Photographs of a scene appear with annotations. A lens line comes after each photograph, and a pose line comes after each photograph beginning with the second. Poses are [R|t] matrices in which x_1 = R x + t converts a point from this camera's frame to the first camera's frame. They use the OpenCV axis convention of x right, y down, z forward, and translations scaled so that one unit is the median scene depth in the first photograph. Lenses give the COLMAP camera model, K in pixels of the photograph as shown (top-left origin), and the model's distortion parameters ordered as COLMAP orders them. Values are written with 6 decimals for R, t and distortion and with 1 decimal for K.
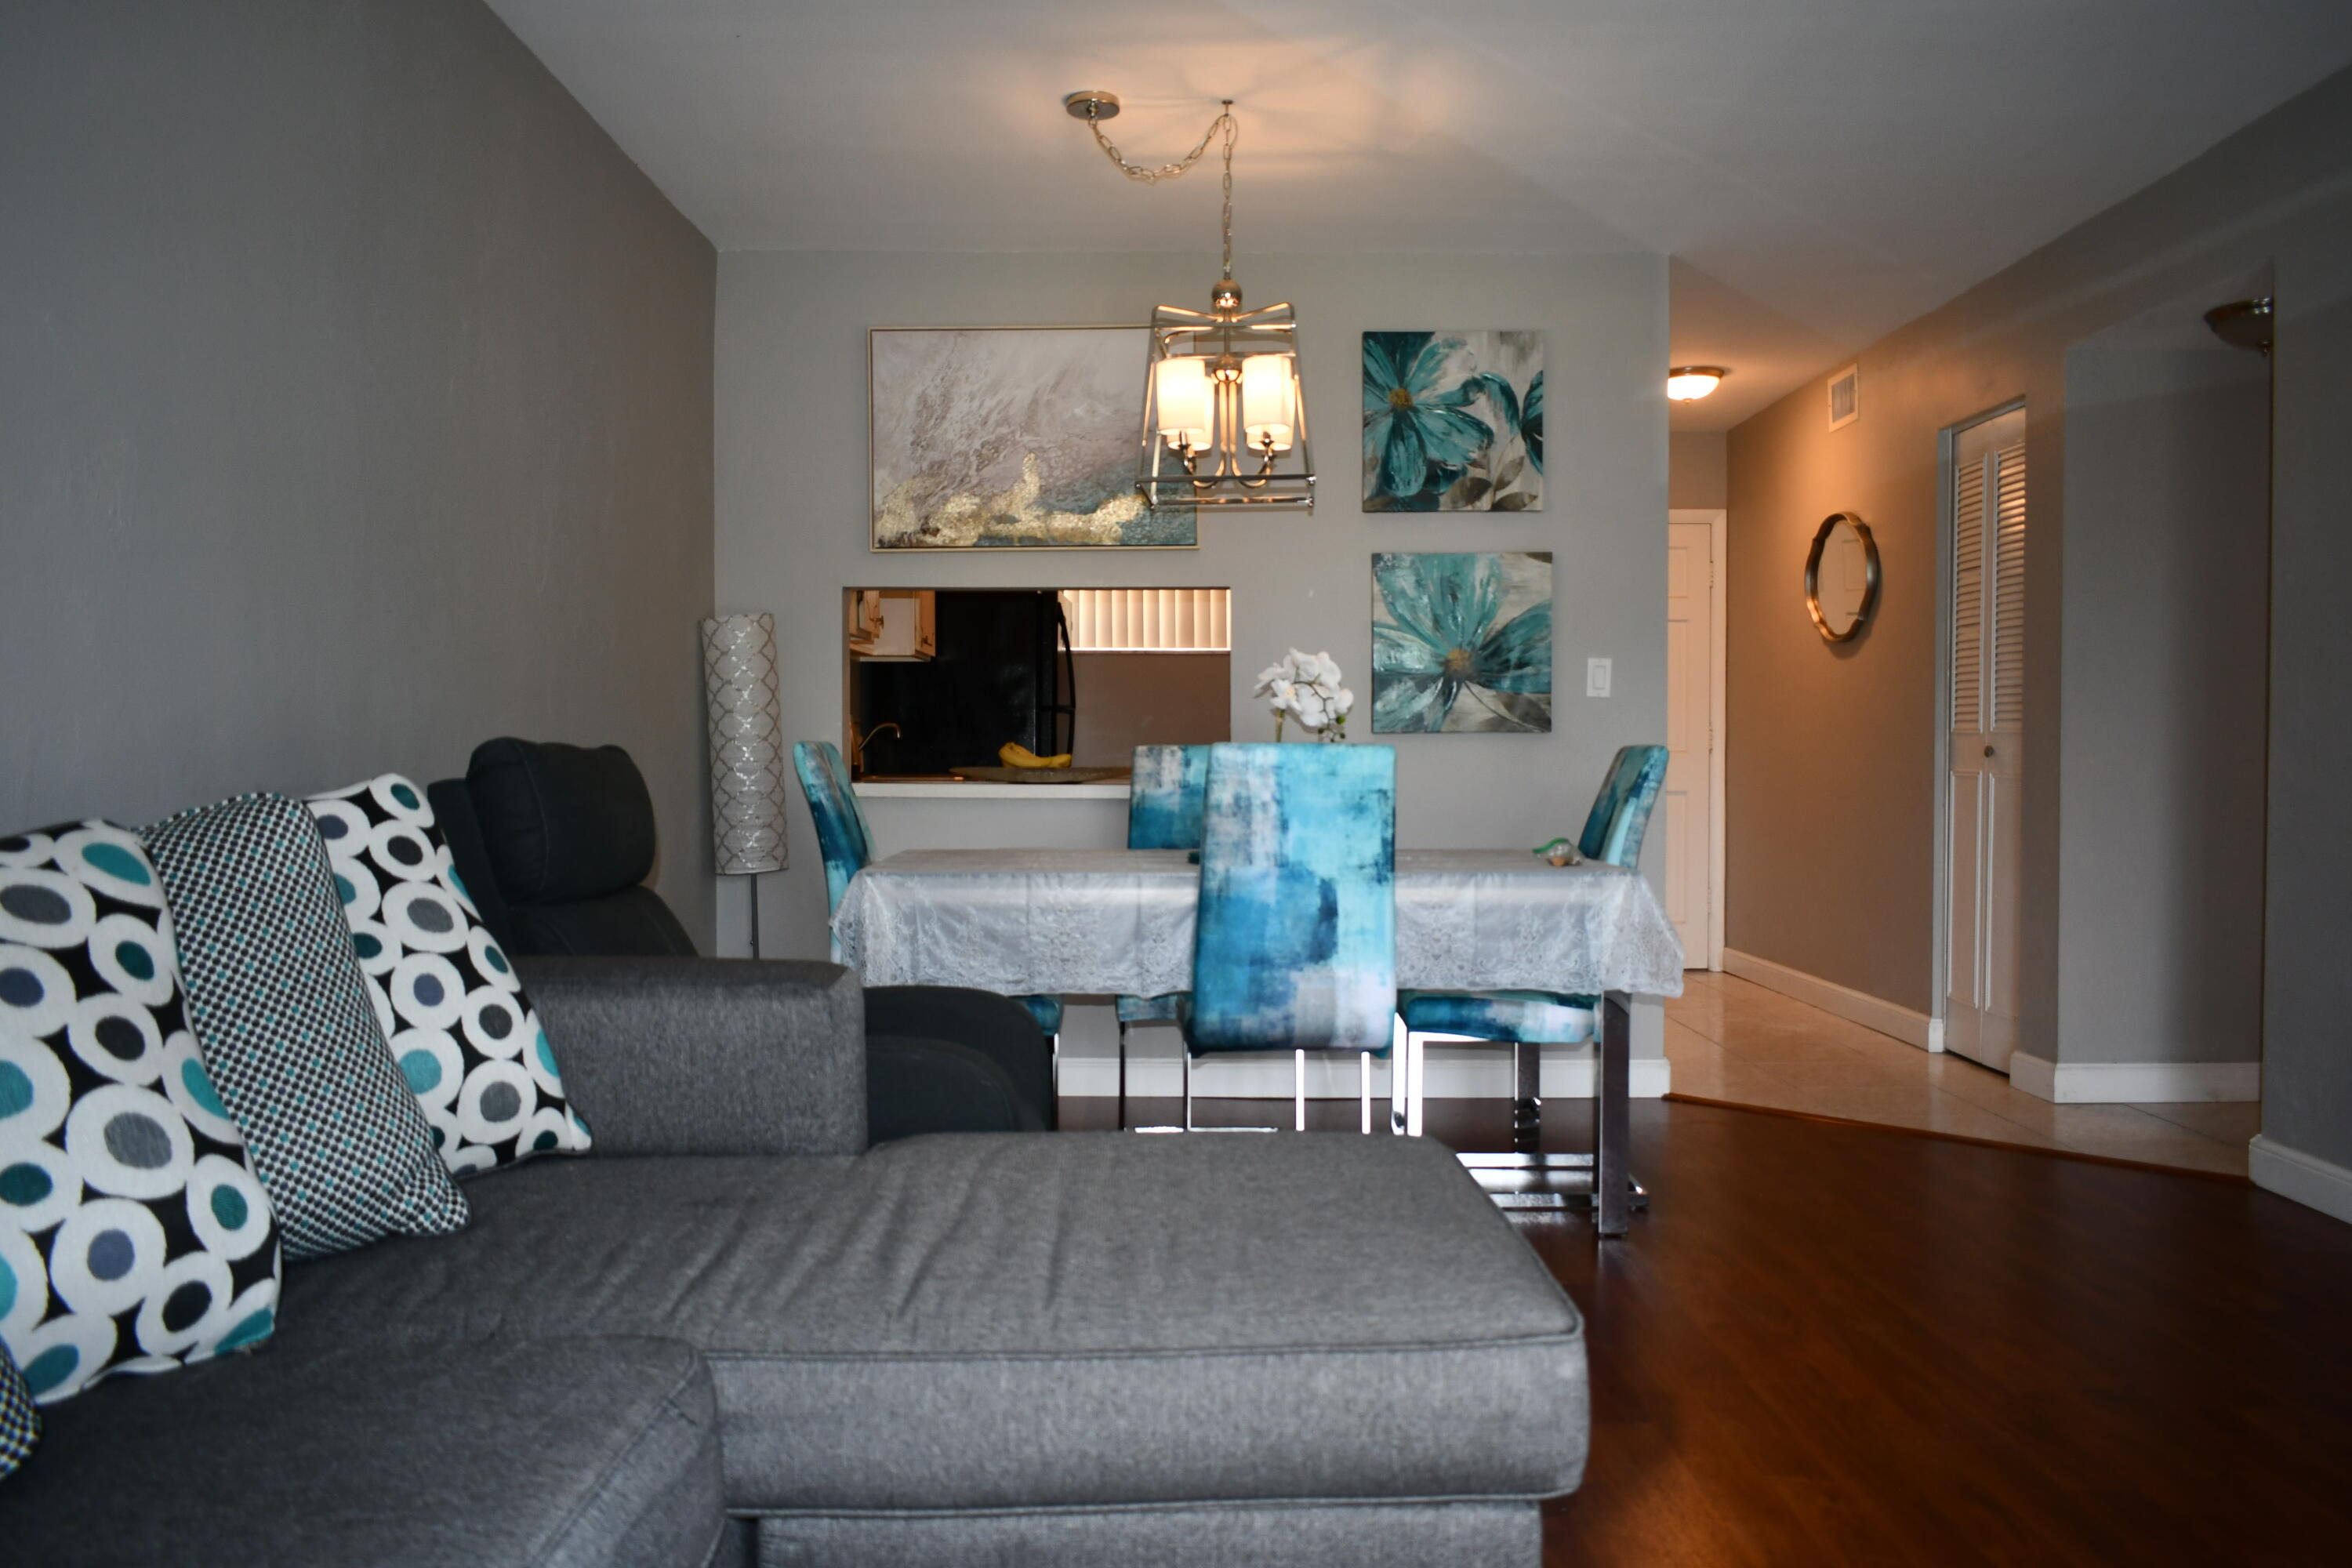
lens RADIAL K [[1812.8, 0, 1178.5], [0, 1812.8, 783.5], [0, 0, 1]] dist [-0.021143, 0.019323]
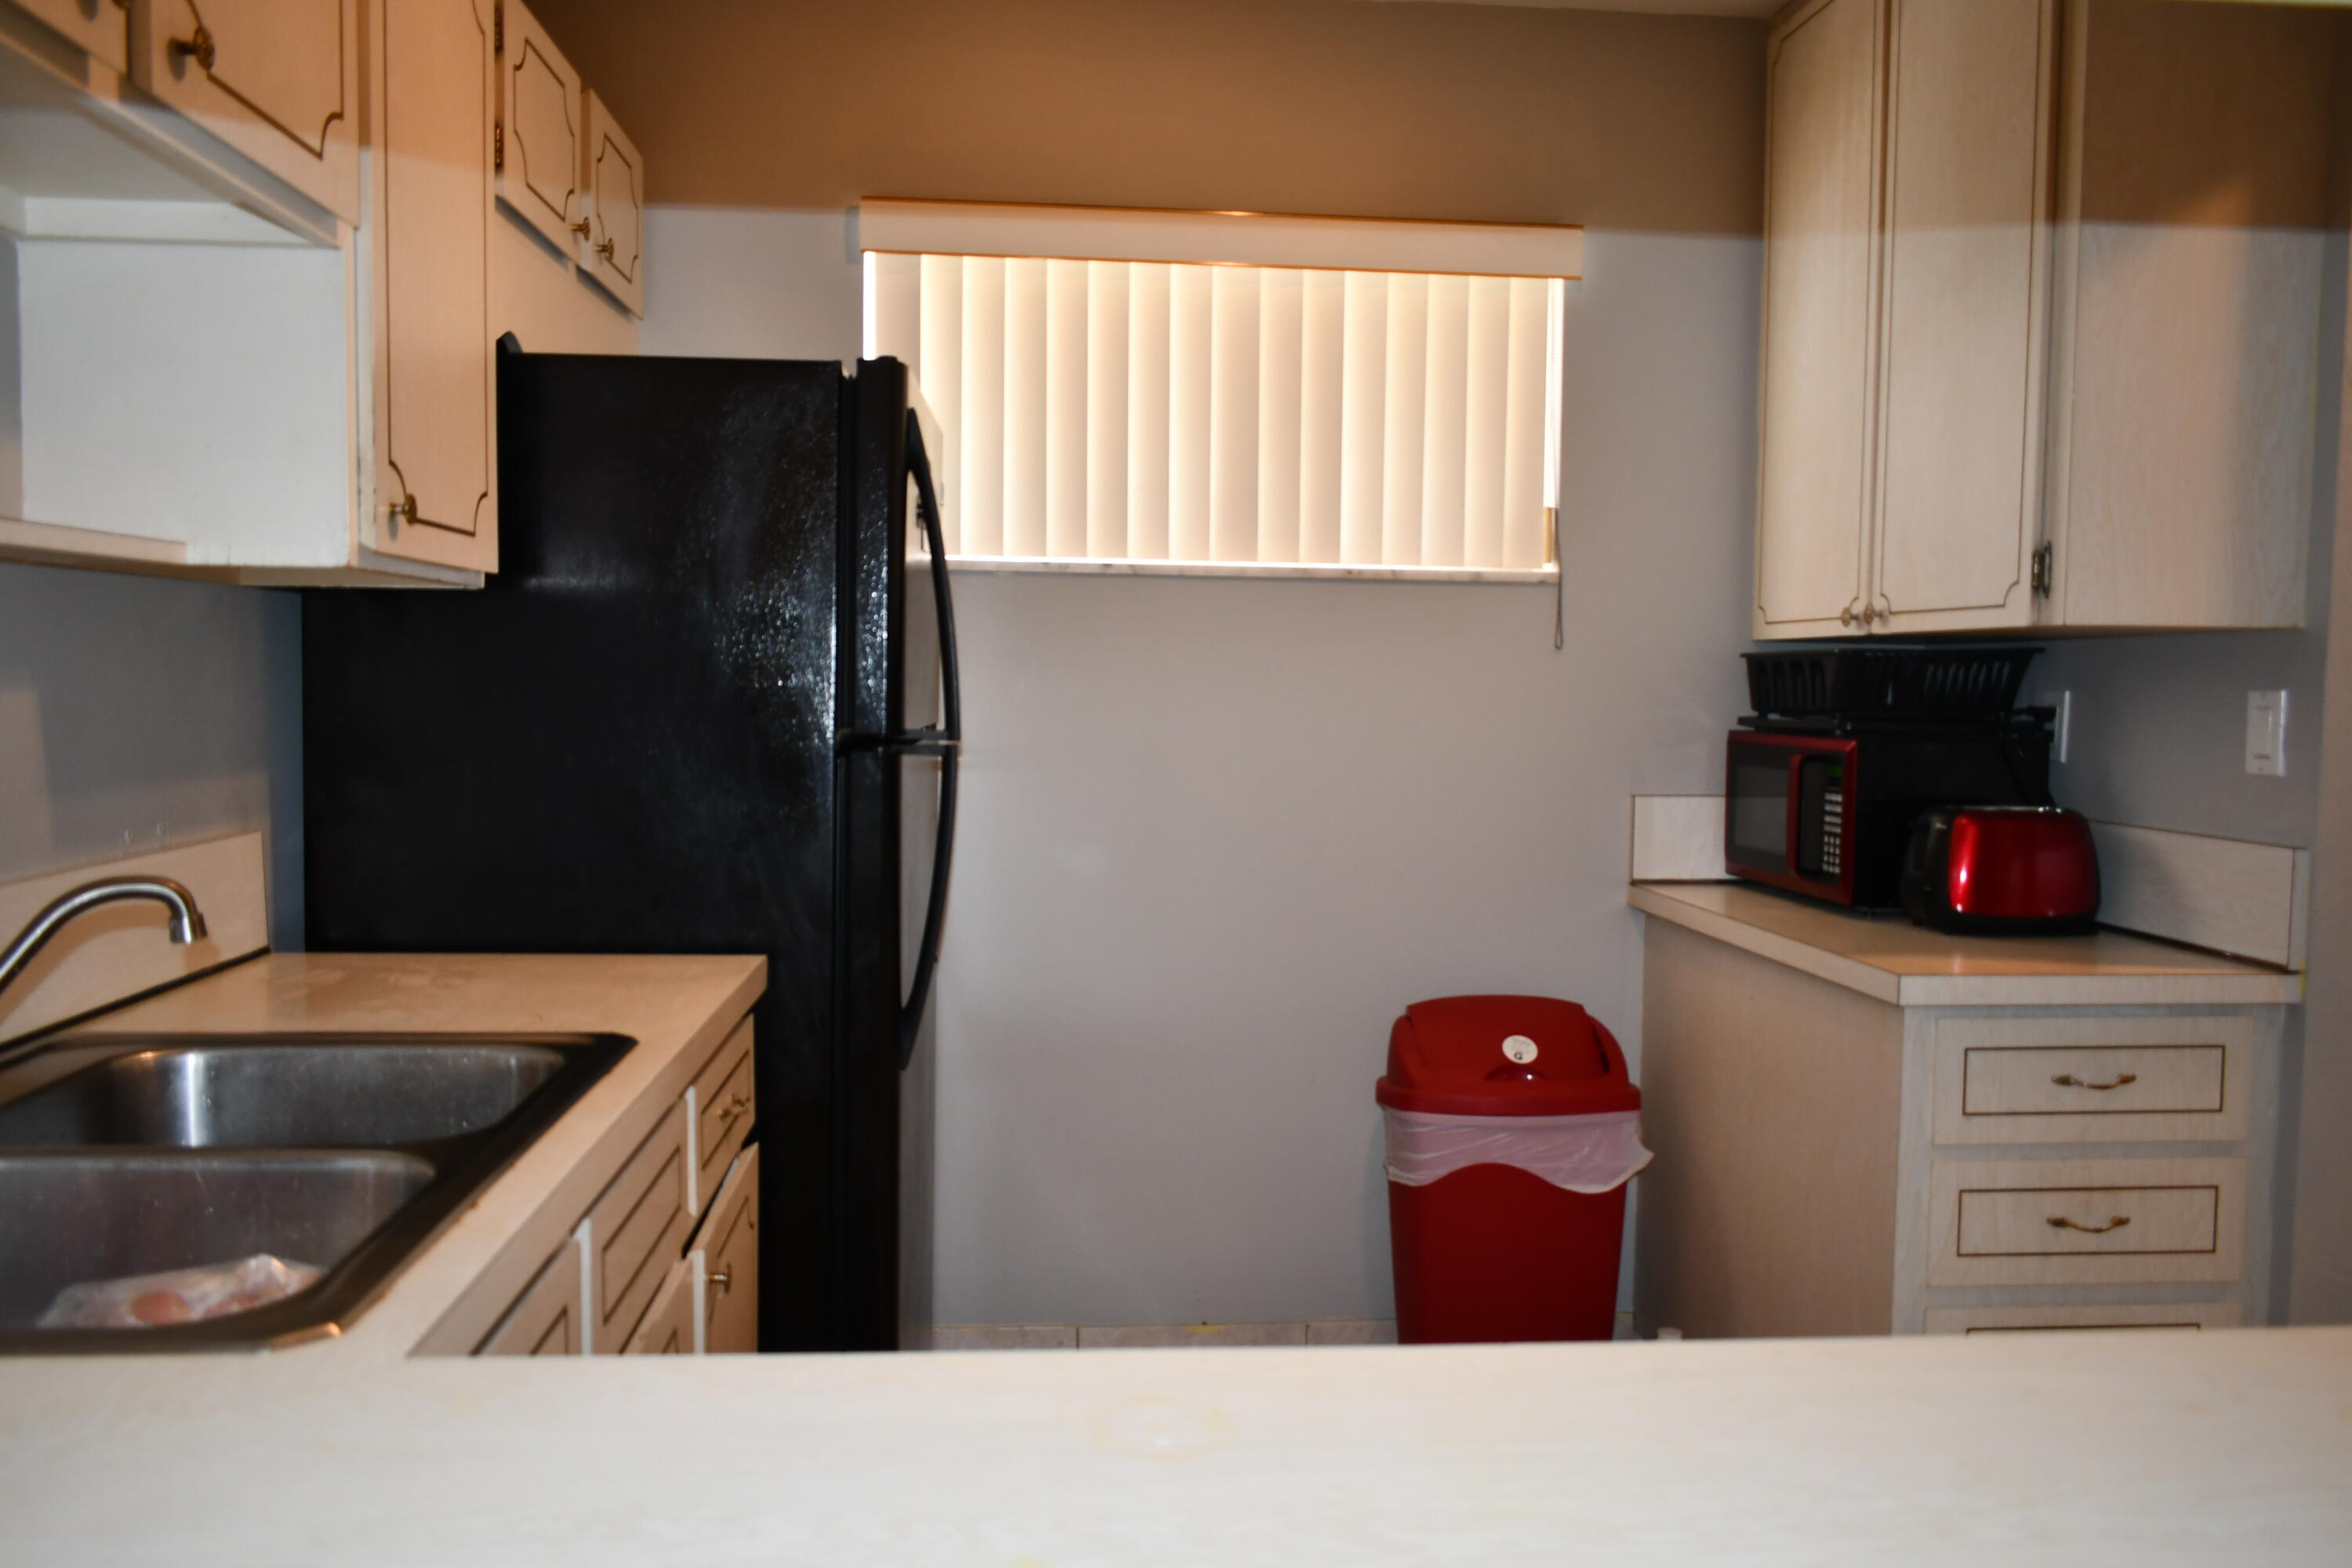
lens RADIAL K [[1812.8, 0, 1176.1], [0, 1812.8, 781.3], [0, 0, 1]] dist [-0.021143, 0.019323]
pose [[0.996387, 0.007338, 0.084613, -0.041179], [-0.011342, 0.998833, 0.046938, -0.045021], [-0.084170, -0.047728, 0.995308, 0.609402]]
